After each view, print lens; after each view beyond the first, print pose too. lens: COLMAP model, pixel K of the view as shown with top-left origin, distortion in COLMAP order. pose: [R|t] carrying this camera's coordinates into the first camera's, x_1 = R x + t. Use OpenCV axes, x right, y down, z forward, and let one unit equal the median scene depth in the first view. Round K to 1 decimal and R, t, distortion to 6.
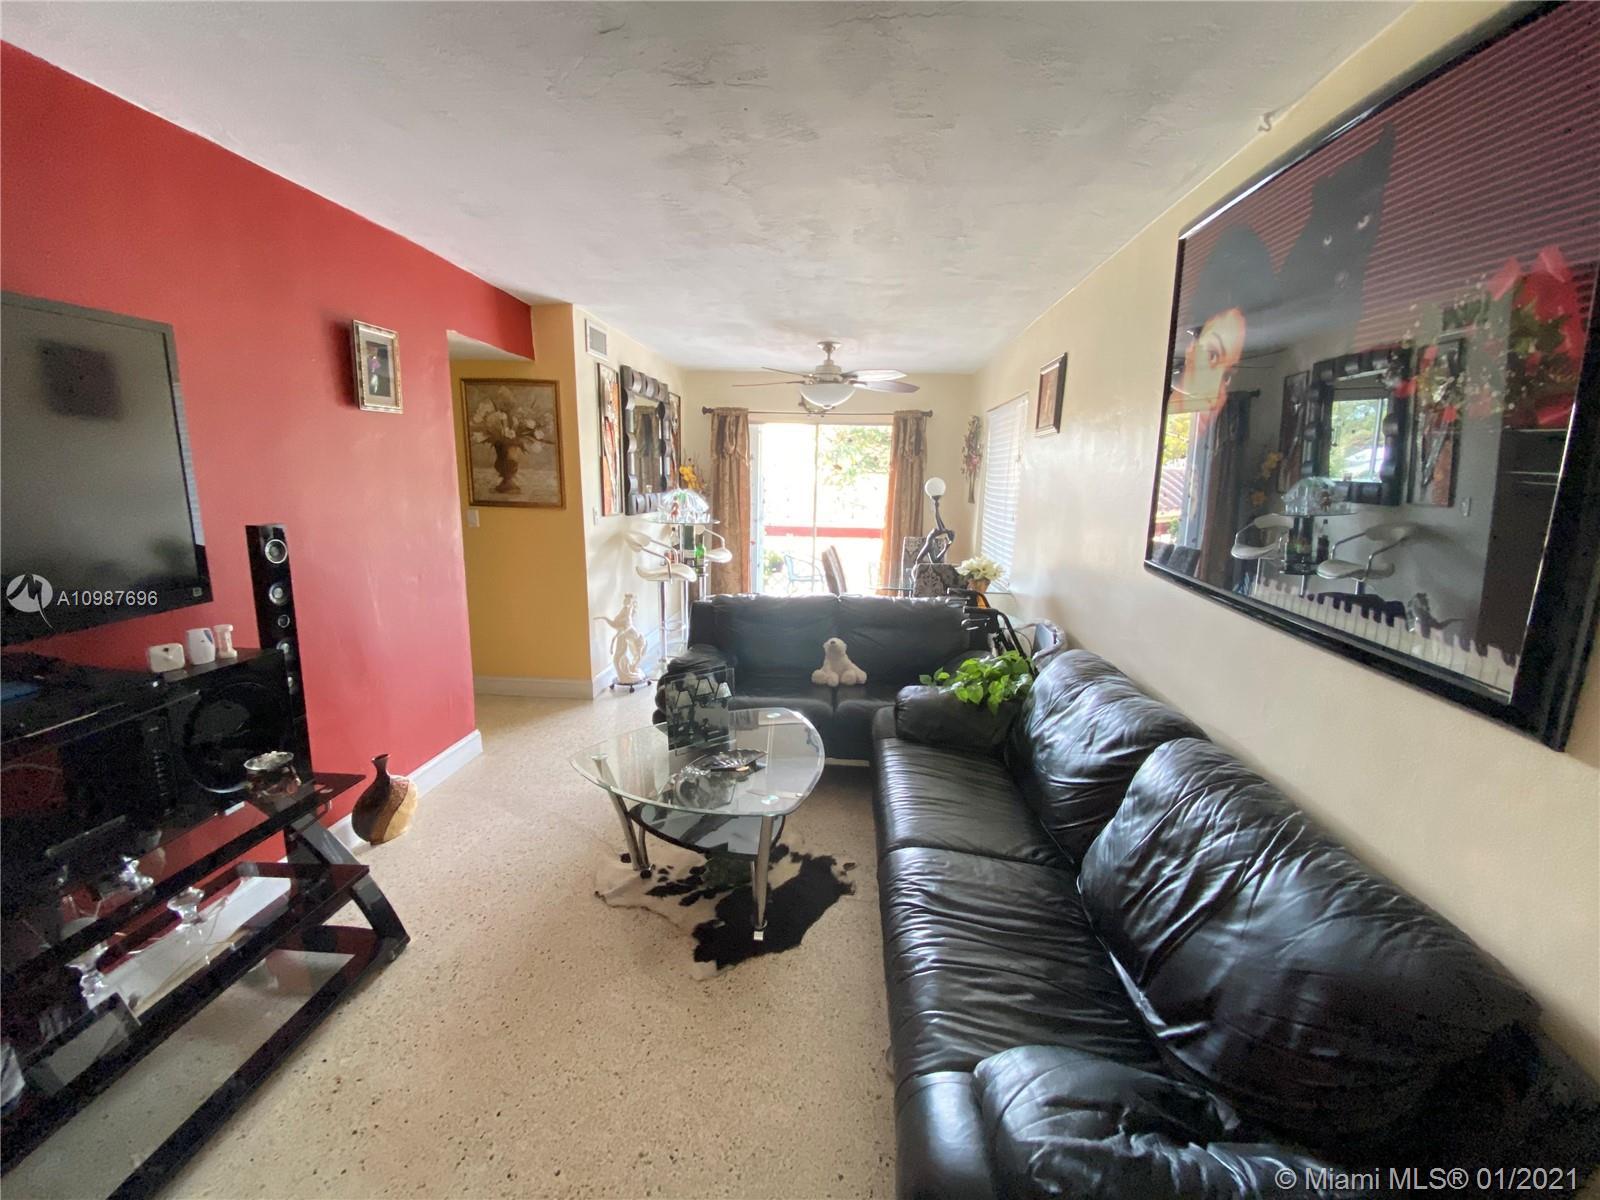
lens RADIAL K [[651.0, 0, 800.0], [0, 651.0, 600.0], [0, 0, 1]] dist [0.016385, -0.019337]
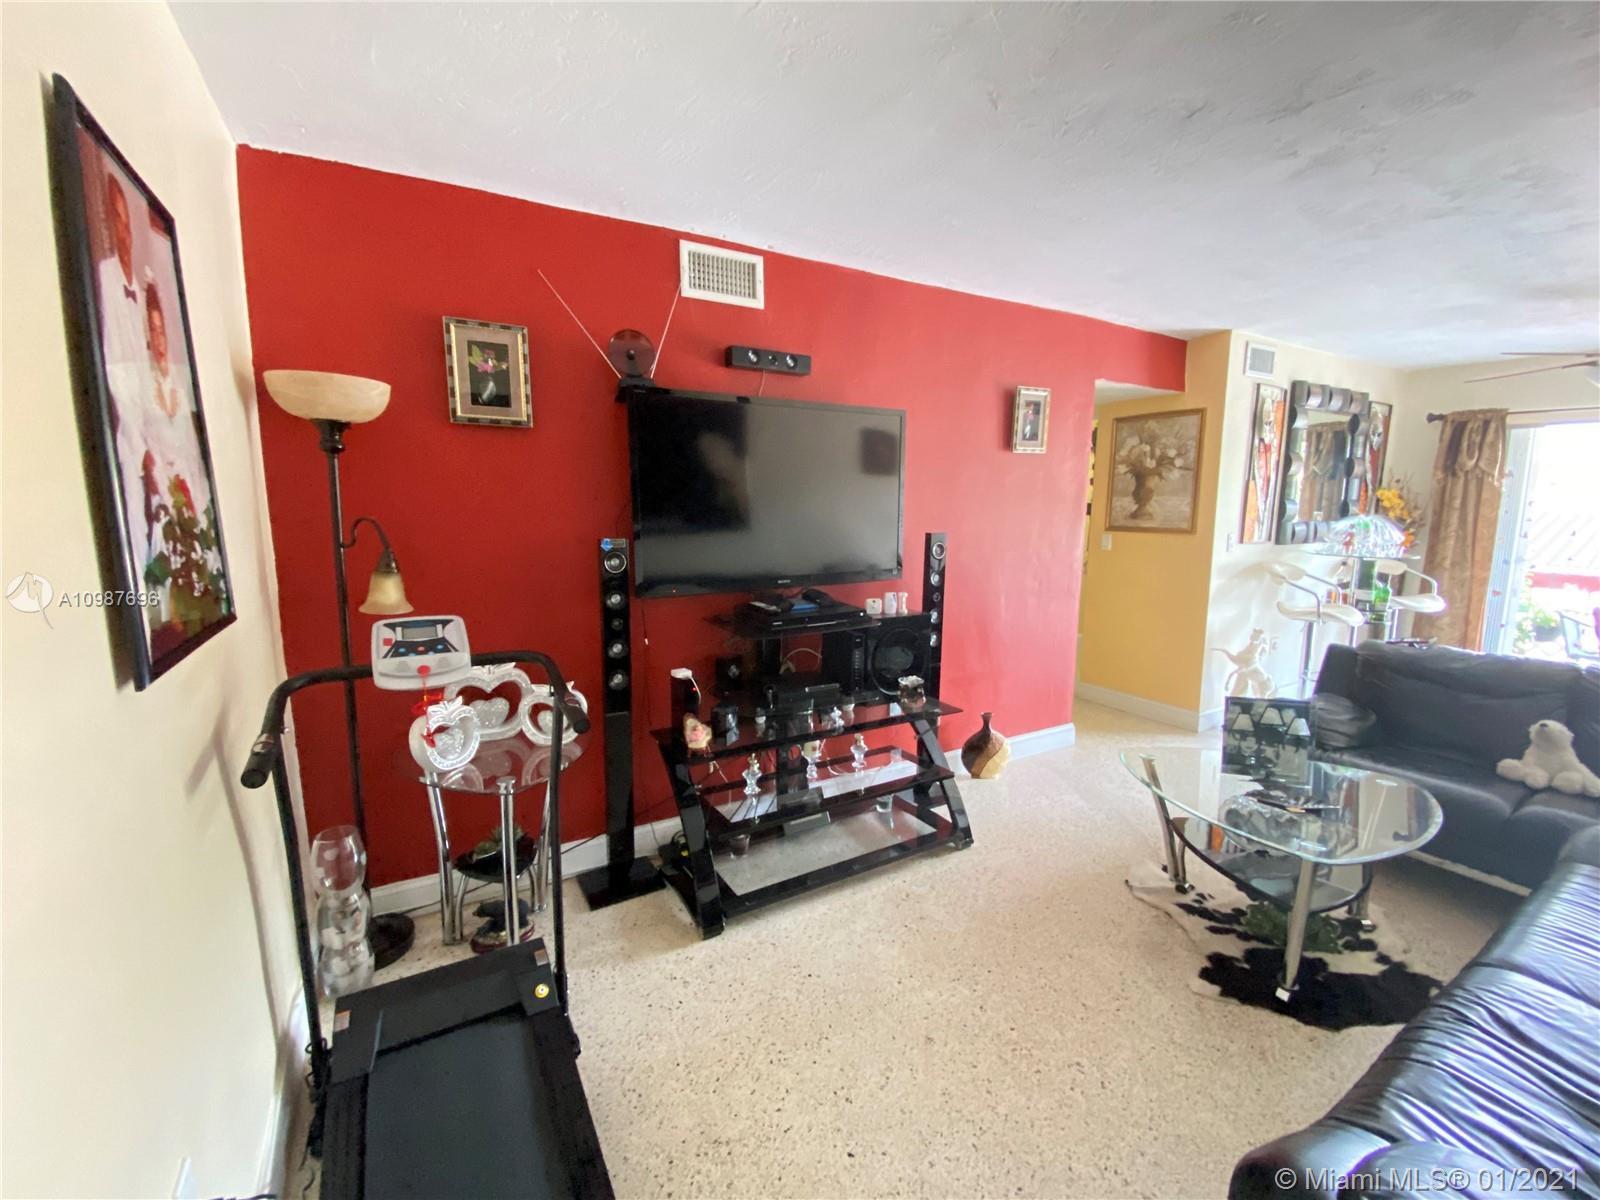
lens RADIAL K [[651.0, 0, 800.0], [0, 651.0, 600.0], [0, 0, 1]] dist [0.016385, -0.019337]
pose [[0.577502, 0.097647, -0.810529, 0.159968], [-0.141046, 0.989825, 0.018753, 0.036844], [0.804113, 0.103492, 0.585399, -0.083806]]
